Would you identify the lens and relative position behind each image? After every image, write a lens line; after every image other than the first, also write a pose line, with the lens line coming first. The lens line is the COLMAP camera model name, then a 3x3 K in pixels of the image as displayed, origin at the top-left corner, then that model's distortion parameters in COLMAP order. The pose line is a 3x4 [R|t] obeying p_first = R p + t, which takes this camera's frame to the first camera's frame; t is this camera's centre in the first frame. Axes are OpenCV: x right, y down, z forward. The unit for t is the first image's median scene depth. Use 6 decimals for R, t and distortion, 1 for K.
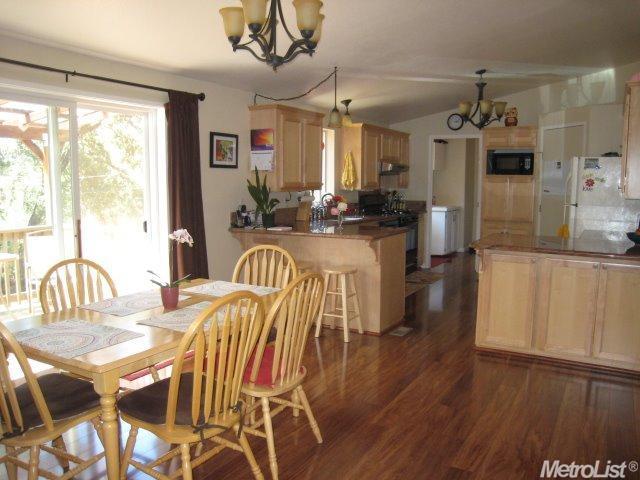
lens RADIAL K [[530.4, 0, 320.0], [0, 530.4, 240.0], [0, 0, 1]] dist [-0.150141, 0.126893]
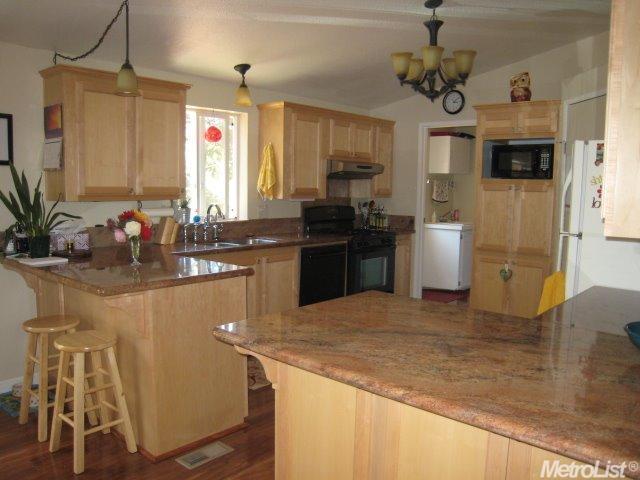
lens RADIAL K [[530.4, 0, 320.0], [0, 530.4, 240.0], [0, 0, 1]] dist [-0.150141, 0.126893]
pose [[0.979600, 0.032286, -0.198347, 0.261656], [-0.034713, 0.999359, -0.008769, -0.037939], [0.197937, 0.015475, 0.980093, 0.339451]]
